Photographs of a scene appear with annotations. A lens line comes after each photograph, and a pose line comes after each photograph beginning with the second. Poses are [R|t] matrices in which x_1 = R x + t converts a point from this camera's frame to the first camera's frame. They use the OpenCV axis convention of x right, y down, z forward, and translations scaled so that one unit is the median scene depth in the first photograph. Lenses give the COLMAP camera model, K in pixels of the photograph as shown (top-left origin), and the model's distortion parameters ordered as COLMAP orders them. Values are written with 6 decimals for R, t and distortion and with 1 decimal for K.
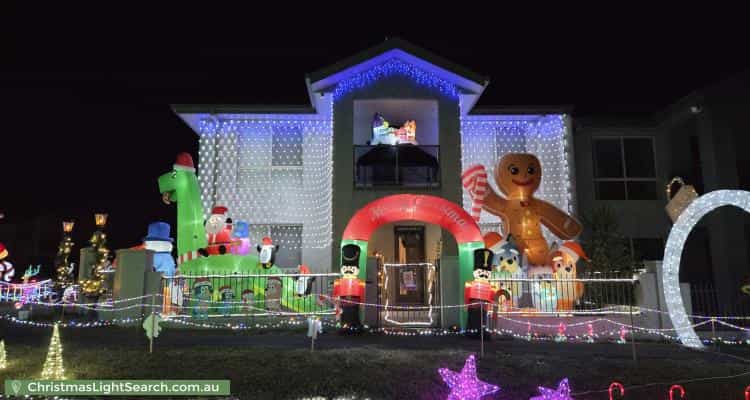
lens RADIAL K [[507.4, 0, 380.4], [0, 507.4, 203.7], [0, 0, 1]] dist [0.077085, -0.068169]
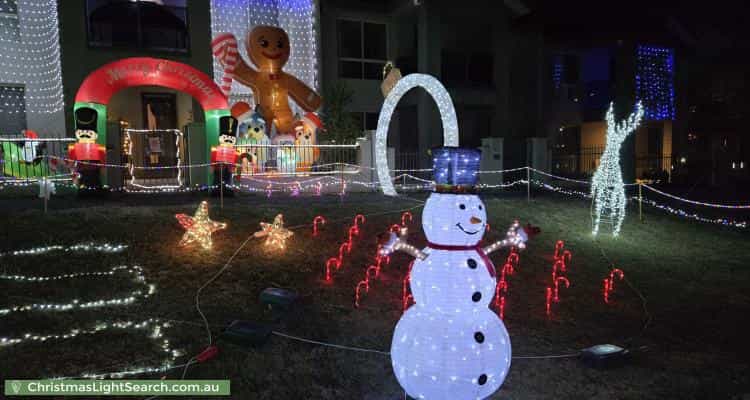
lens RADIAL K [[503.2, 0, 372.3], [0, 503.2, 201.5], [0, 0, 1]] dist [0.075867, -0.065468]
pose [[0.908629, -0.043823, 0.415299, 0.021599], [-0.056386, 0.972497, 0.225986, 0.003506], [-0.413780, -0.228755, 0.881168, -0.103340]]
